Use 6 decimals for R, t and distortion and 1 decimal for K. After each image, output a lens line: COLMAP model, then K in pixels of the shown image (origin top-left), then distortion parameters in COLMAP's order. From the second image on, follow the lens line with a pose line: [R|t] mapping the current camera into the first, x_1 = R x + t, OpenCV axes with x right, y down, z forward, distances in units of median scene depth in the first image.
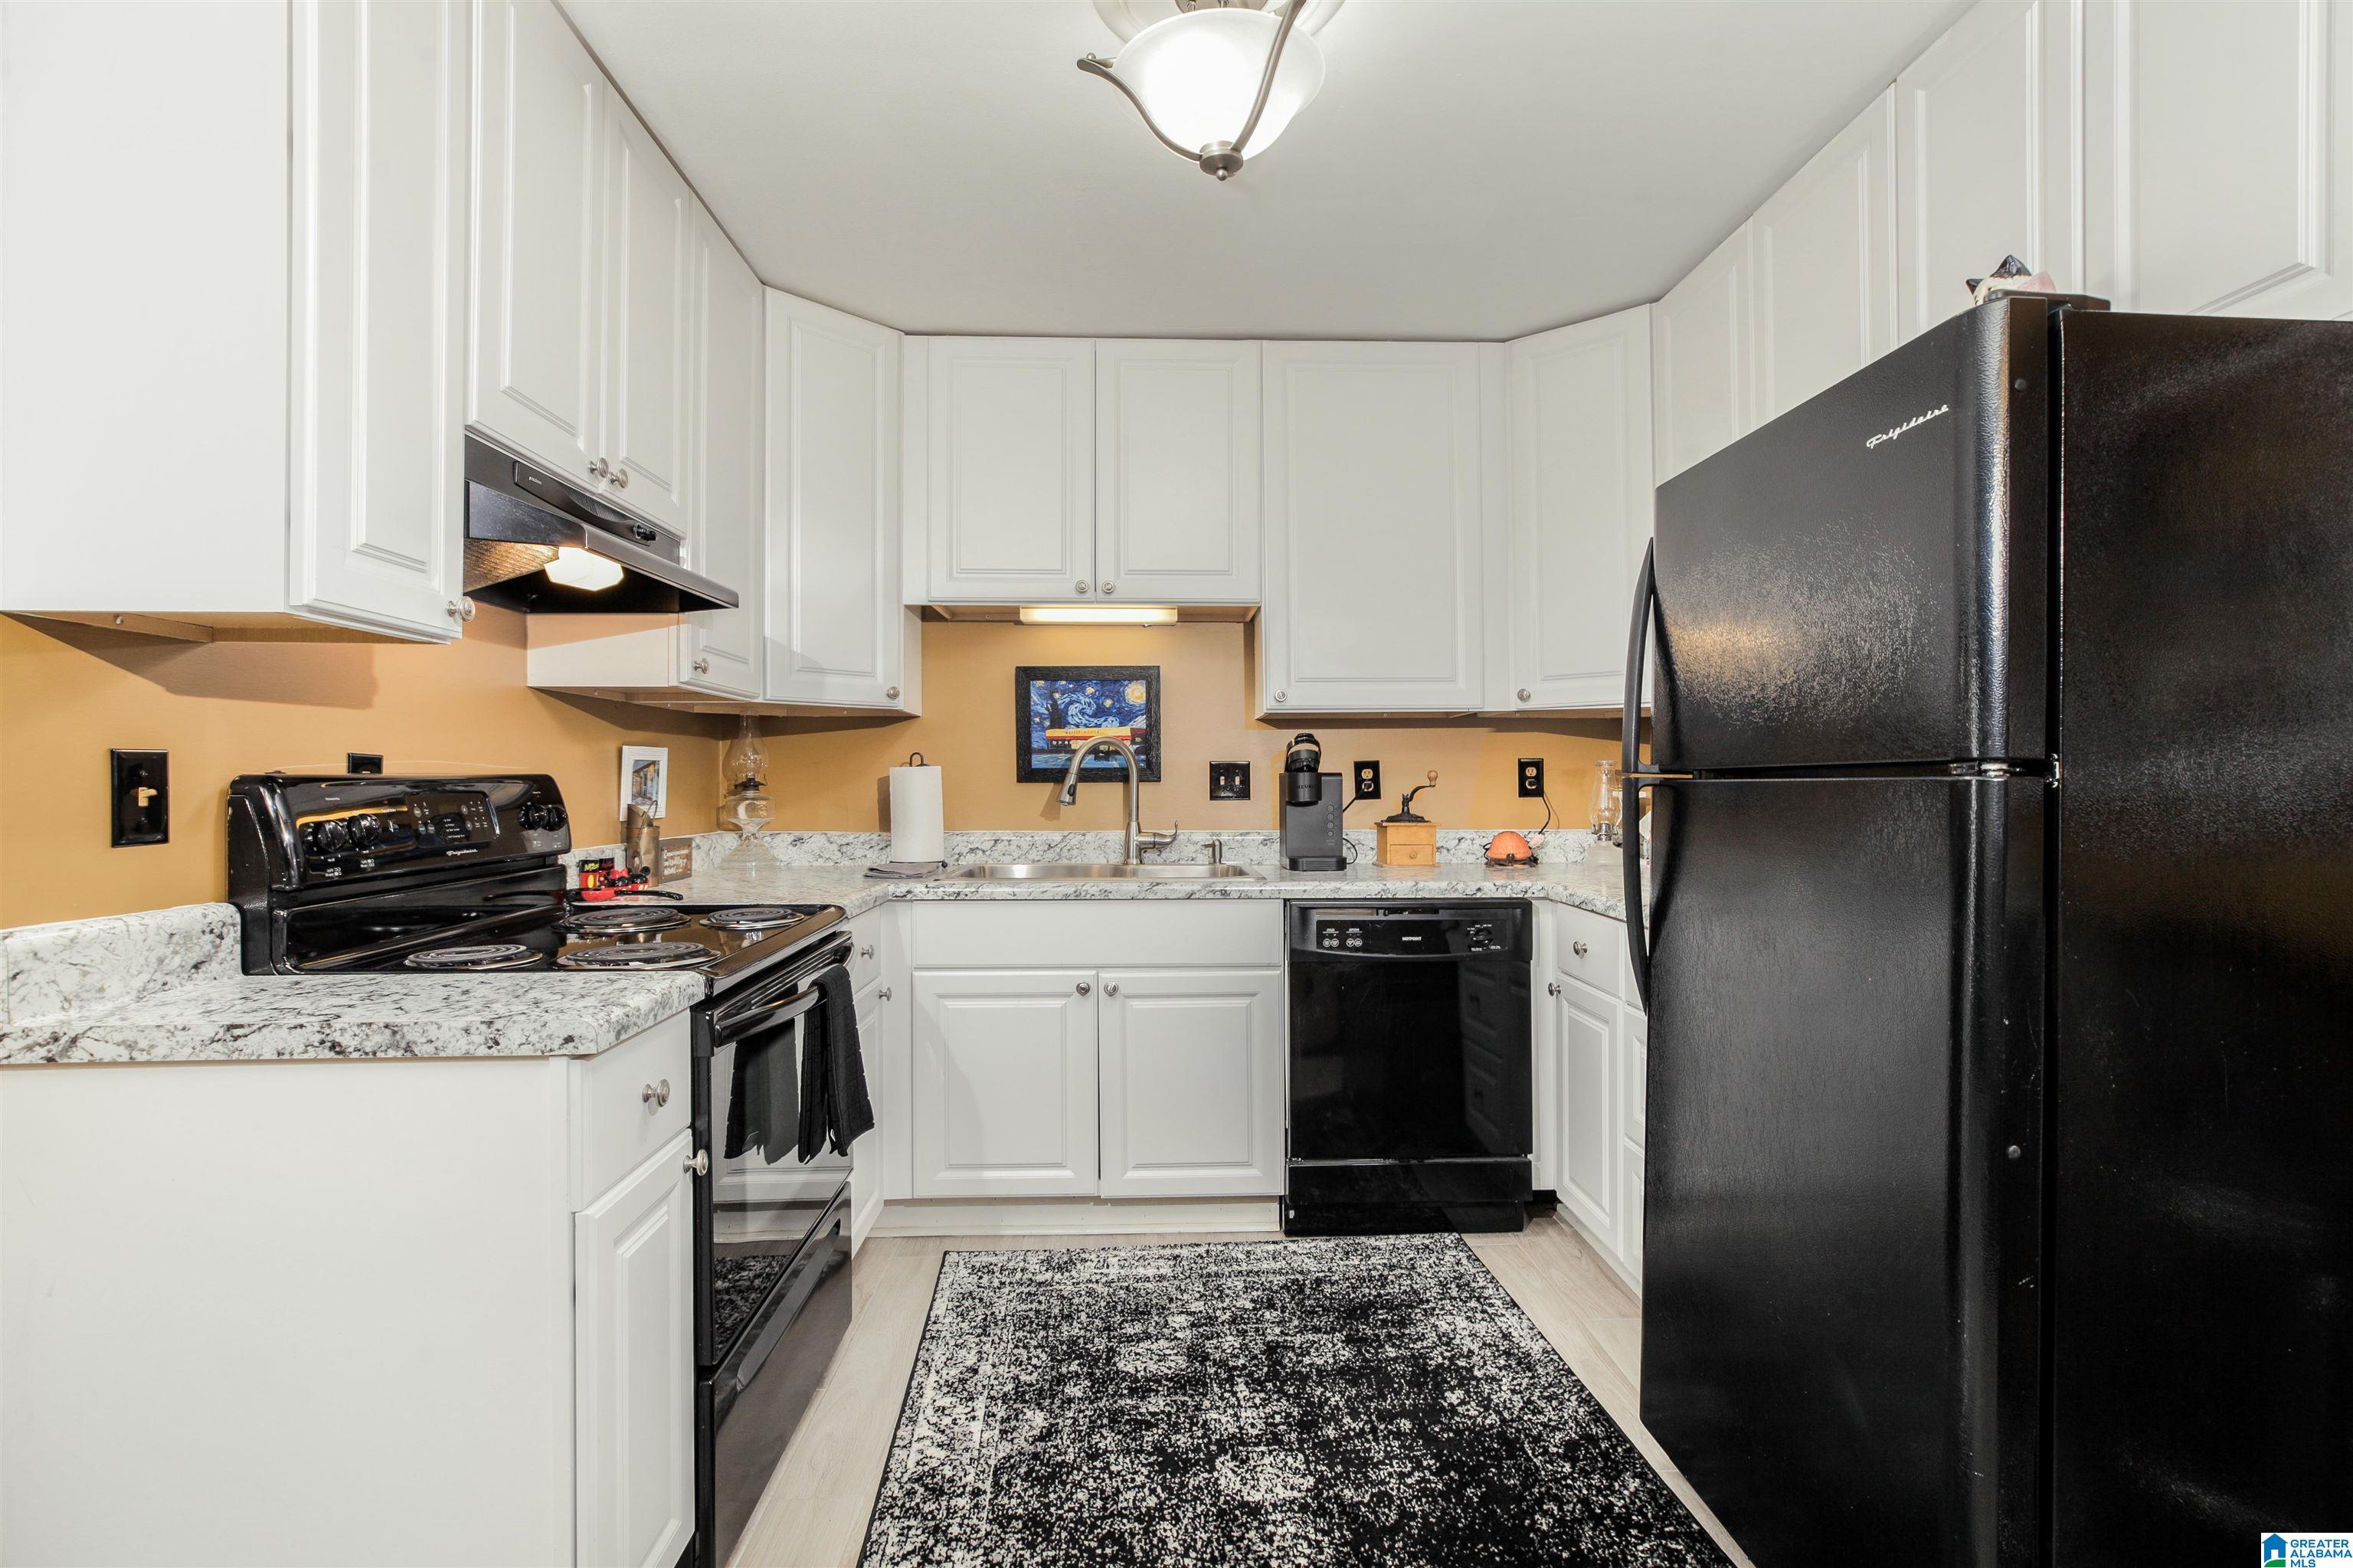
lens RADIAL K [[1090.3, 0, 1176.5], [0, 1090.3, 784.0], [0, 0, 1]] dist [-0.002013, -0.000398]
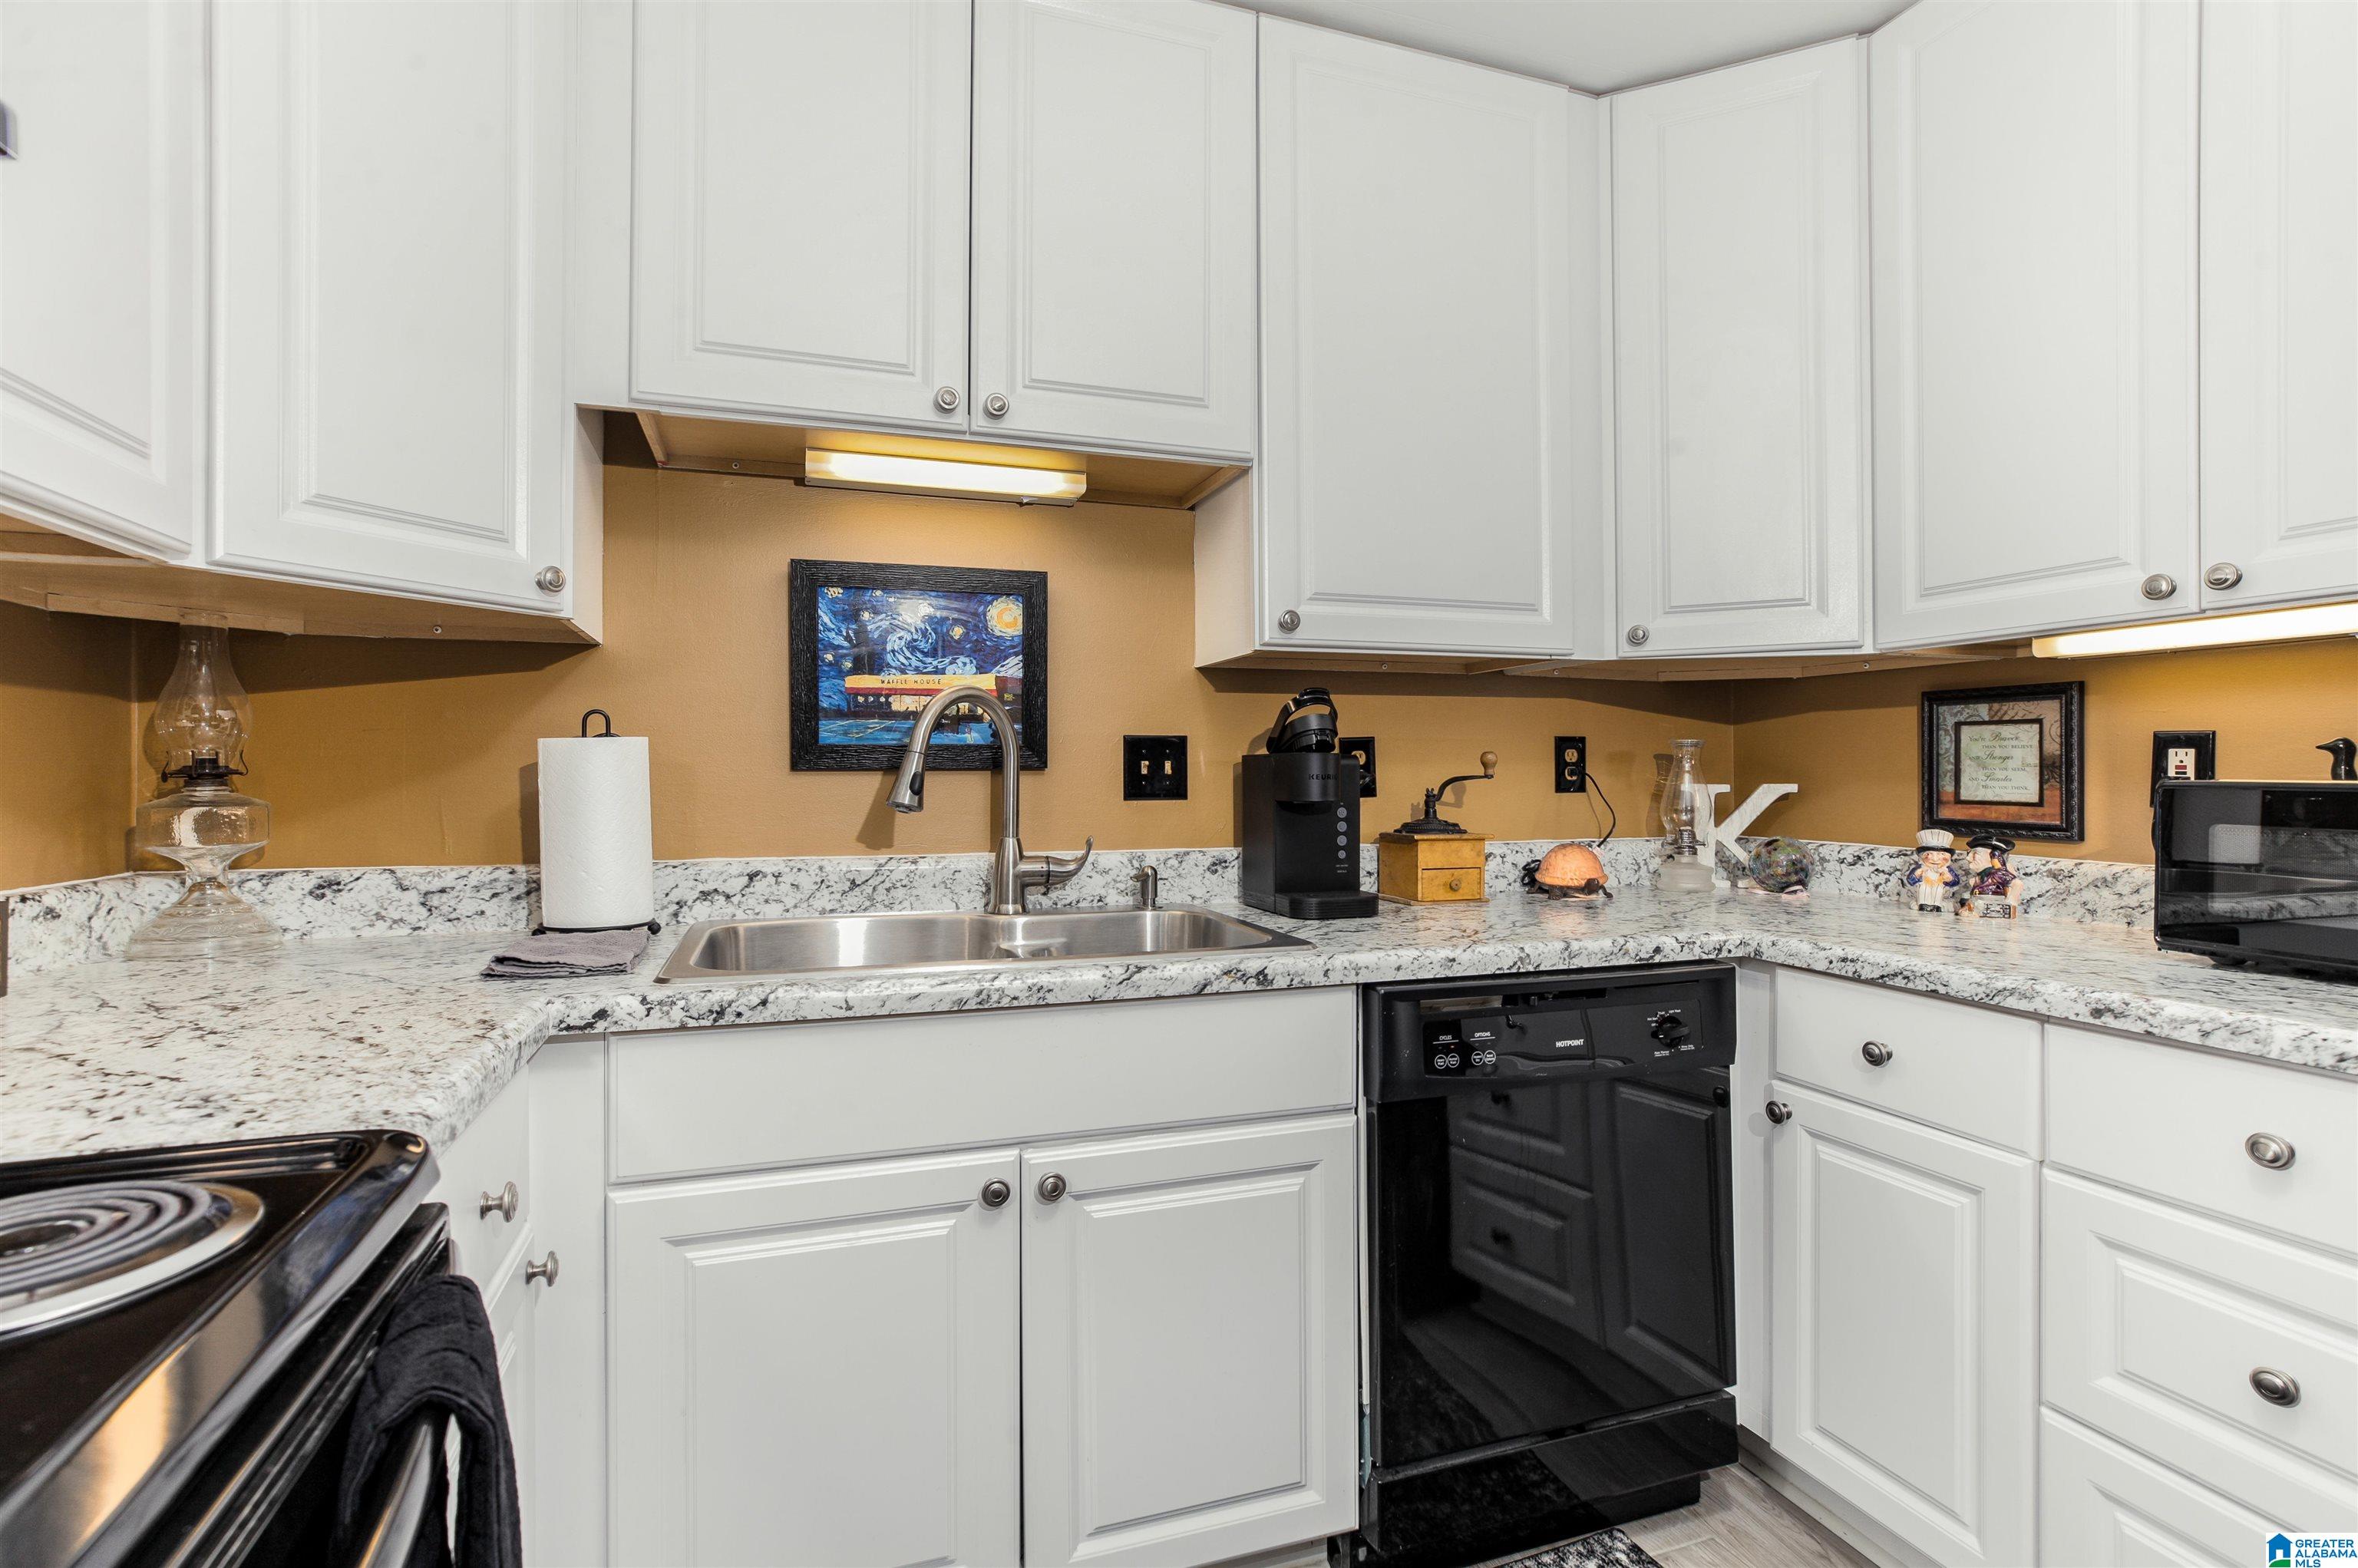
lens RADIAL K [[1116.4, 0, 1163.0], [0, 1116.4, 774.2], [0, 0, 1]] dist [-0.000436, 0.000178]
pose [[0.960335, 0.000808, 0.278846, -0.126100], [-0.000465, 0.999999, -0.001296, 0.001654], [-0.278847, 0.001115, 0.960335, 0.412666]]
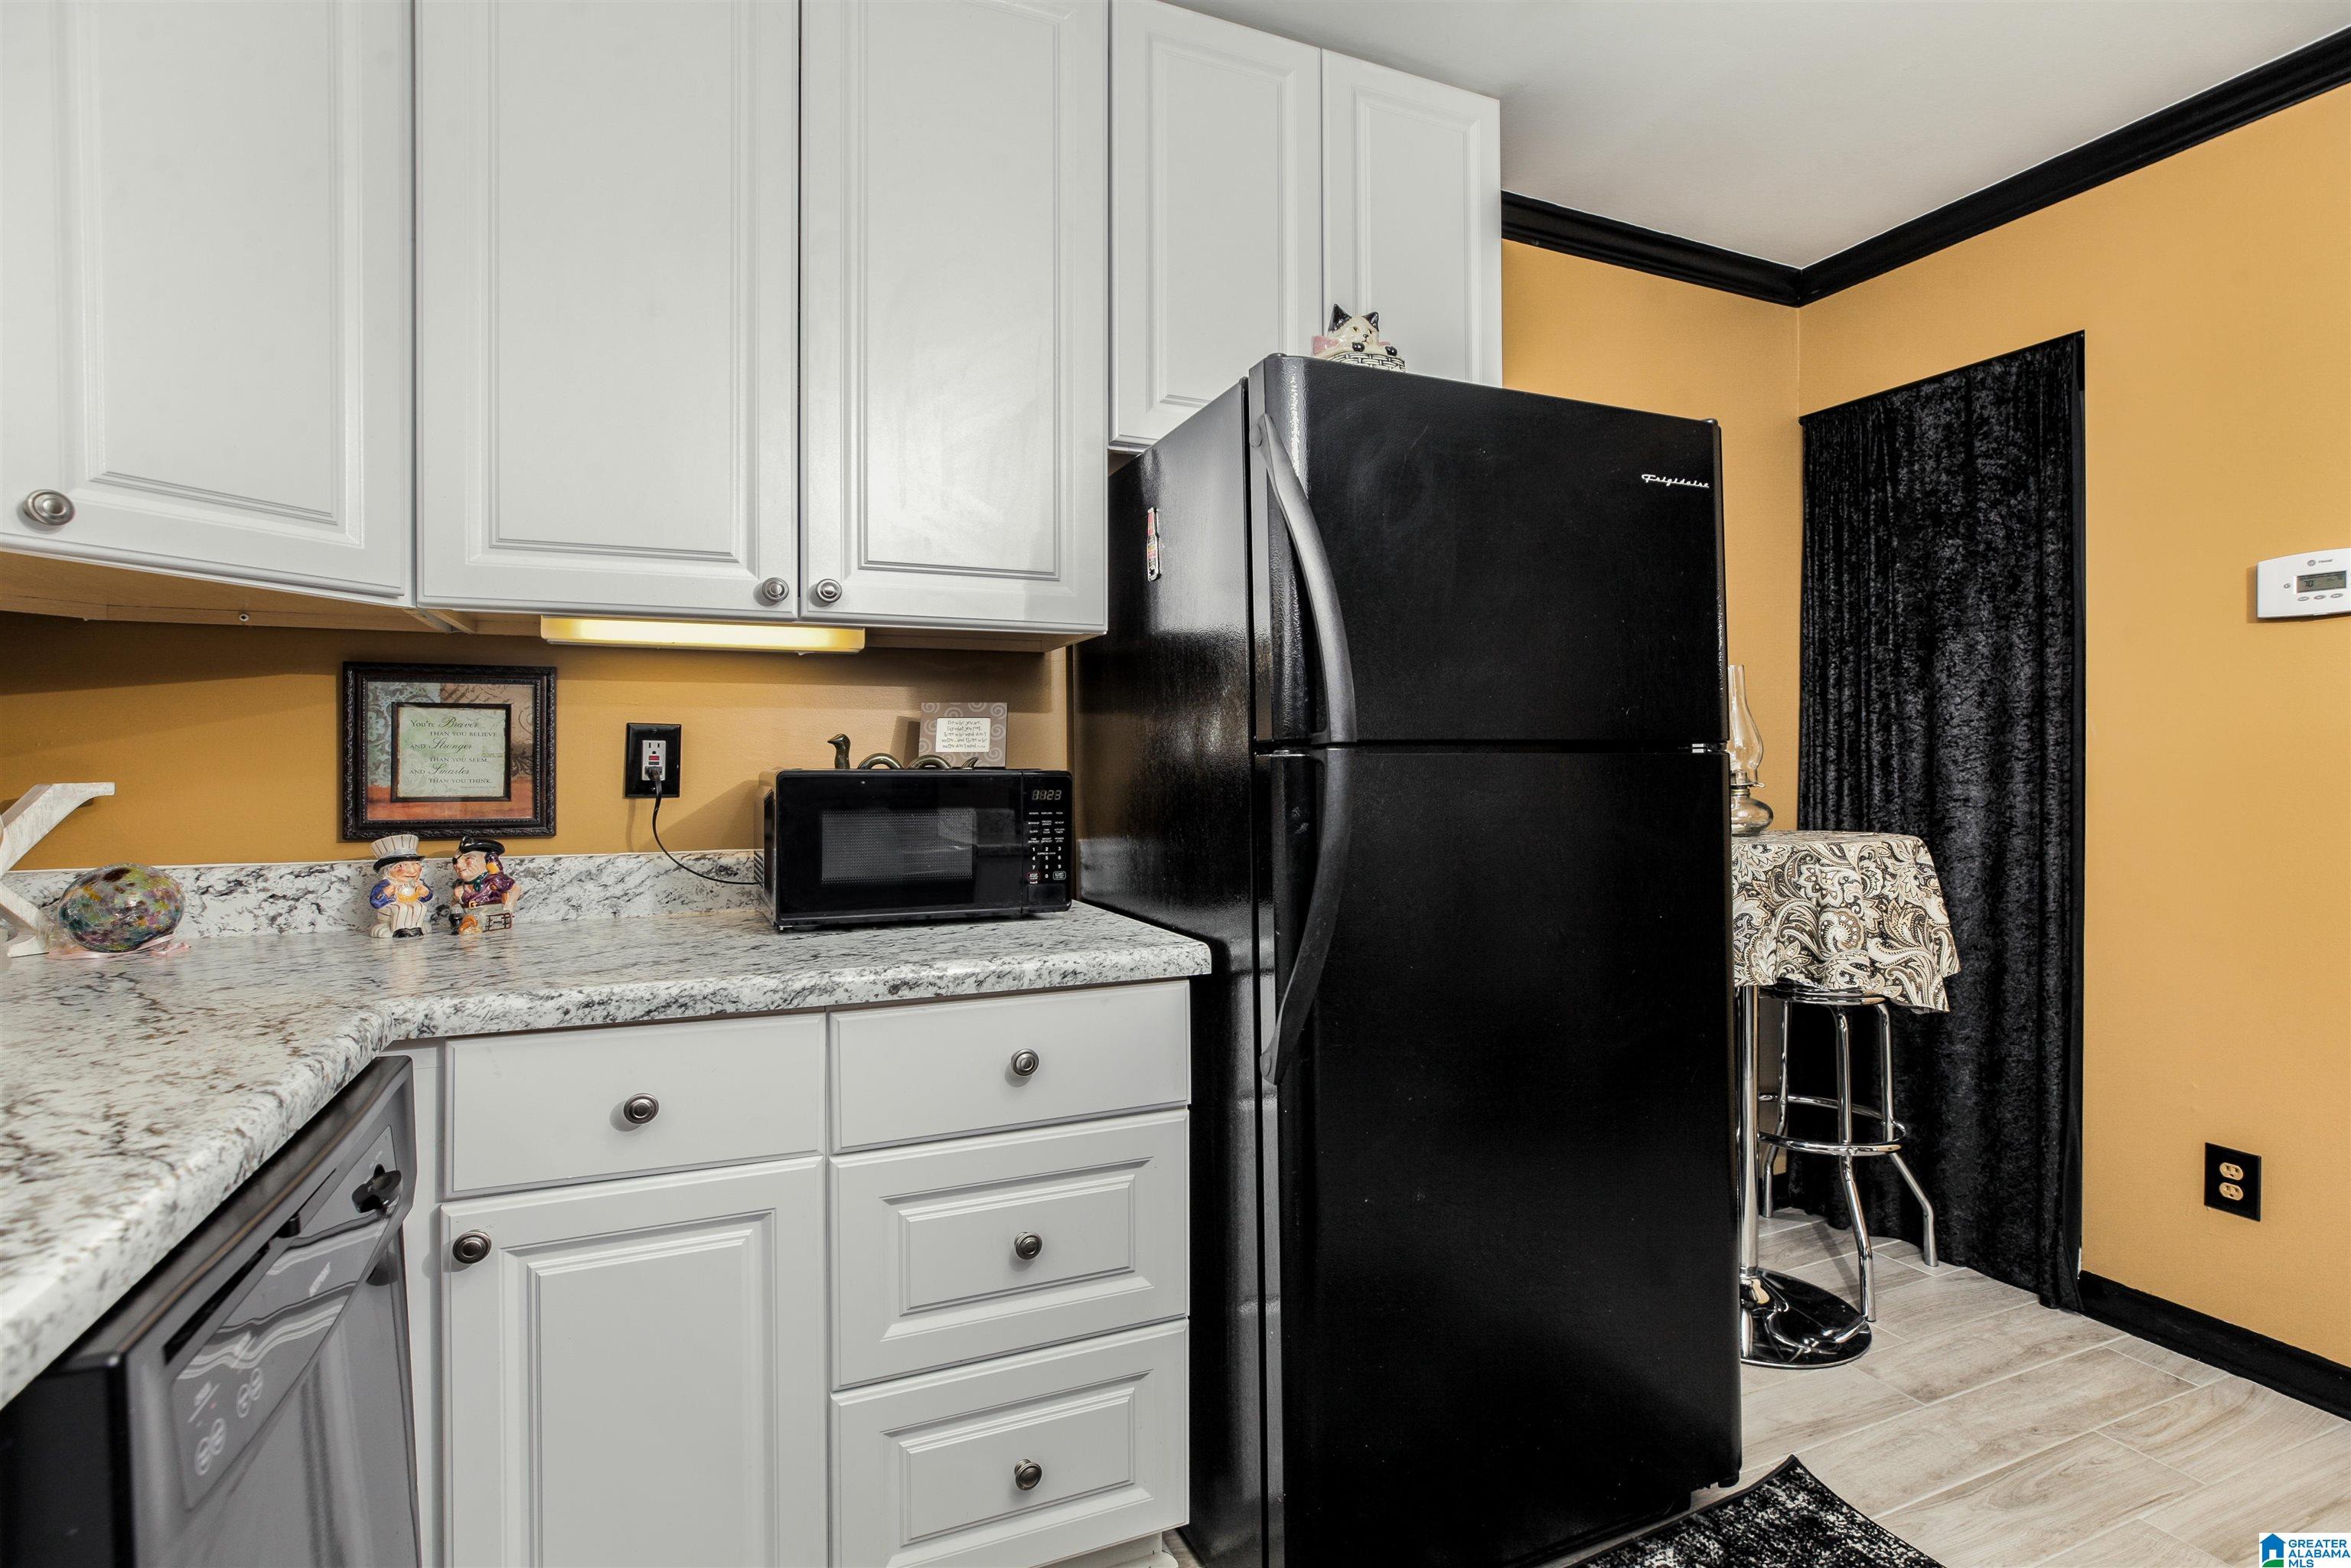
lens RADIAL K [[1113.1, 0, 1159.5], [0, 1113.1, 774.3], [0, 0, 1]] dist [-0.000436, 0.000178]
pose [[-0.340654, -0.009950, 0.940136, -0.125405], [0.005618, 0.999905, 0.012619, -0.000028], [-0.940172, 0.009580, -0.340565, 0.735047]]
